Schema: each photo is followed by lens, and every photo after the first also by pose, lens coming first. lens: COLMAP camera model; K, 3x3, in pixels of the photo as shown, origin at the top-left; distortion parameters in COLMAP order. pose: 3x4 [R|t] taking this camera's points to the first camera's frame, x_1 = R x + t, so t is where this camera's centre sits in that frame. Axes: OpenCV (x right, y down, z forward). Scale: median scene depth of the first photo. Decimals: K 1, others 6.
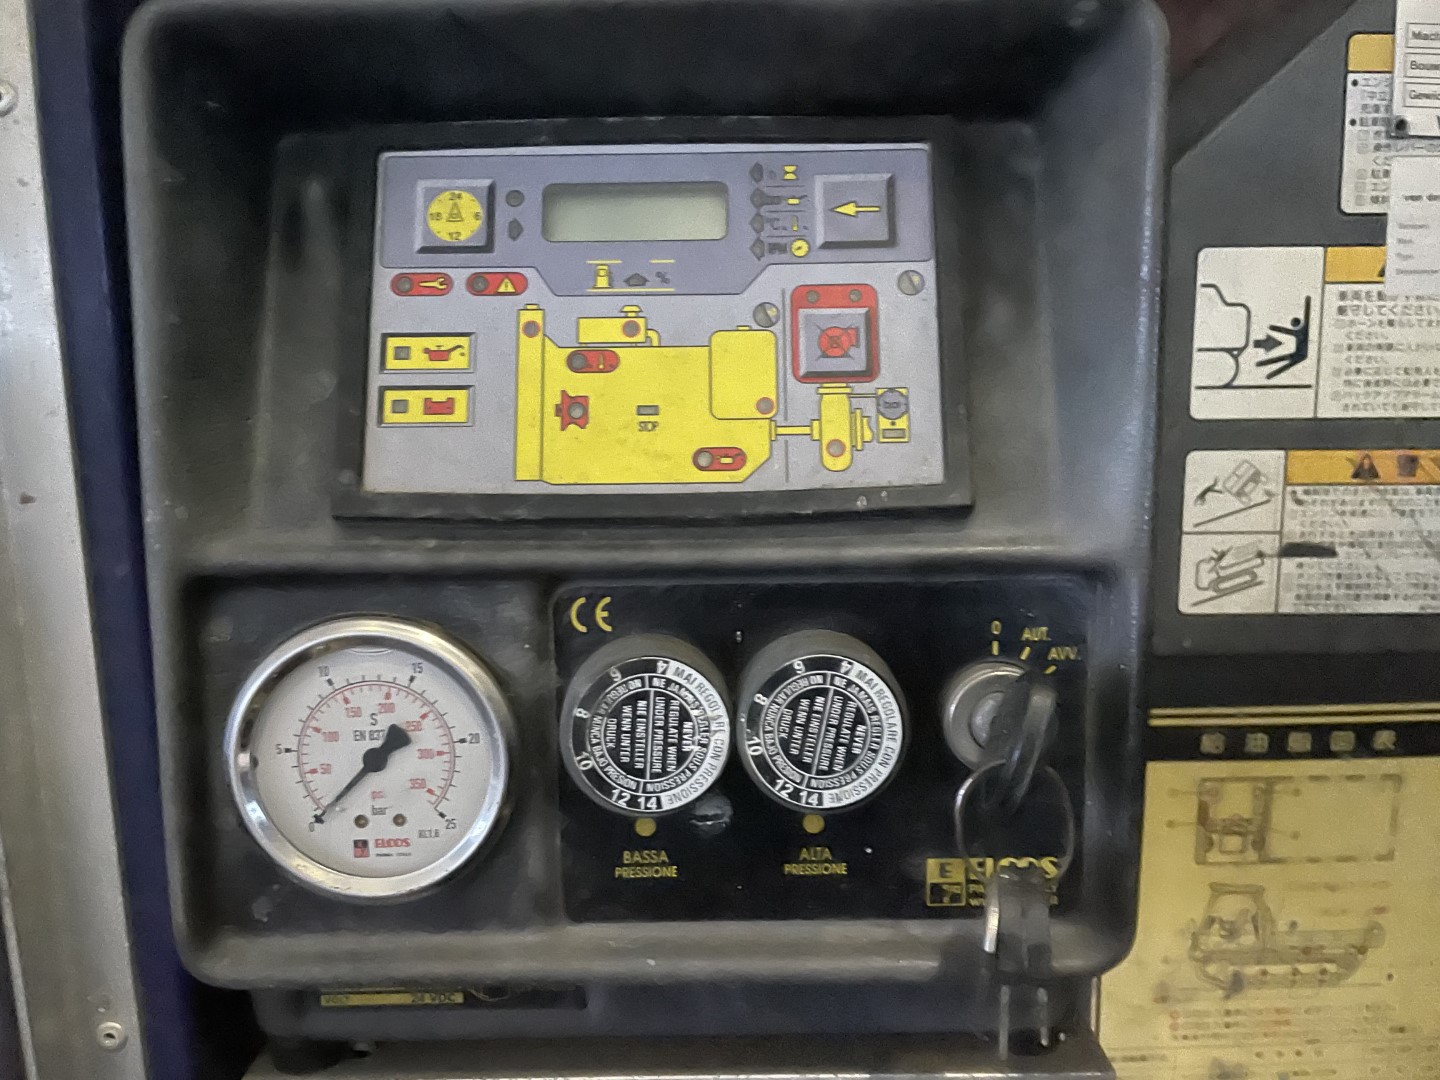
lens RADIAL K [[1162.7, 0, 730.4], [0, 1162.7, 532.9], [0, 0, 1]] dist [0.044874, -0.109758]
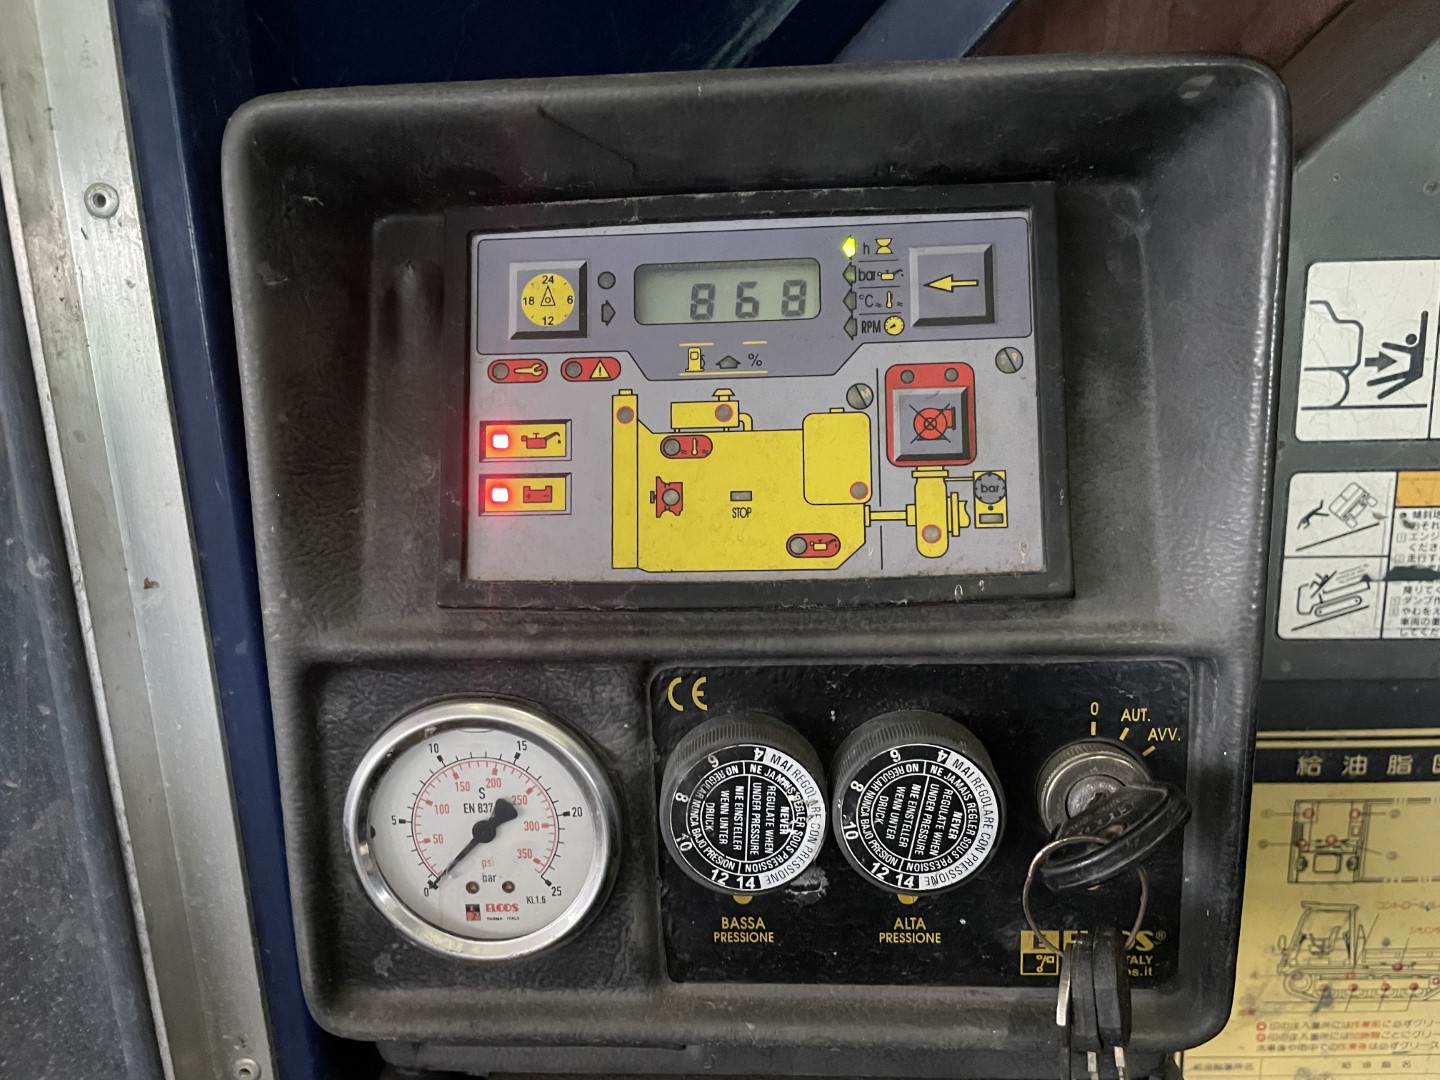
lens RADIAL K [[1162.7, 0, 708.4], [0, 1162.7, 543.3], [0, 0, 1]] dist [0.044874, -0.109758]
pose [[0.996799, -0.005707, -0.079747, -0.019527], [0.011591, 0.997226, 0.073526, -0.136290], [0.079106, -0.074215, 0.994100, -0.003153]]
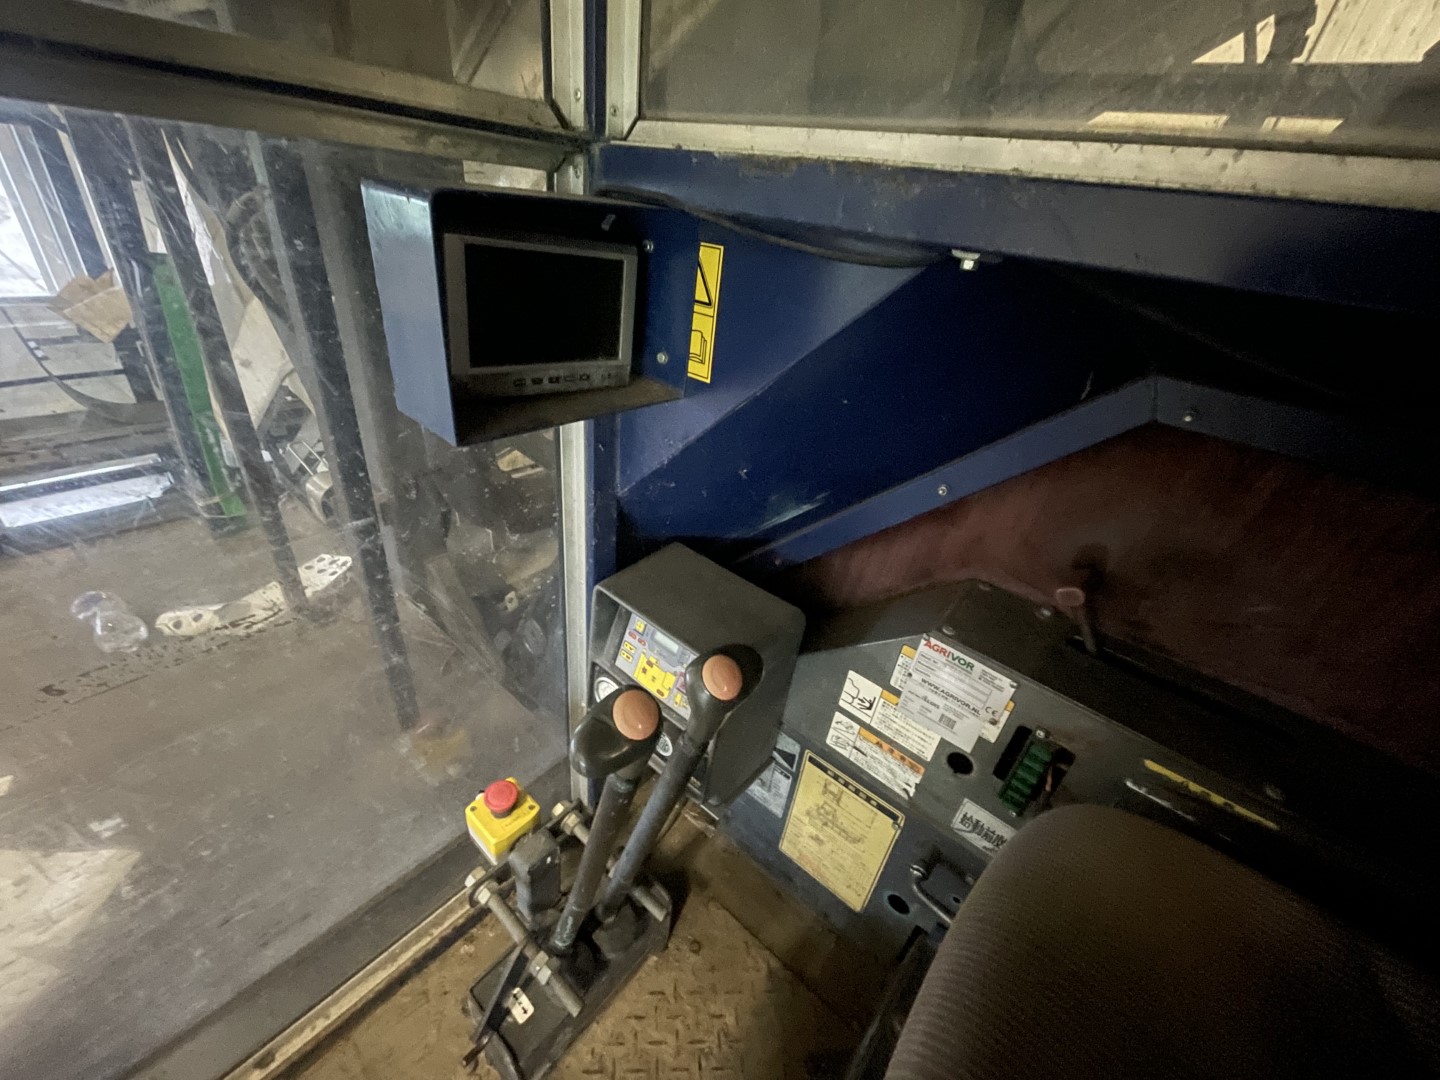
lens RADIAL K [[579.5, 0, 722.6], [0, 579.5, 542.4], [0, 0, 1]] dist [-0.000206, -0.000012]
pose [[0.758674, 0.416838, -0.500659, 1.224556], [-0.229563, 0.890268, 0.393349, -1.753314], [0.609684, -0.183491, 0.771114, -0.742017]]
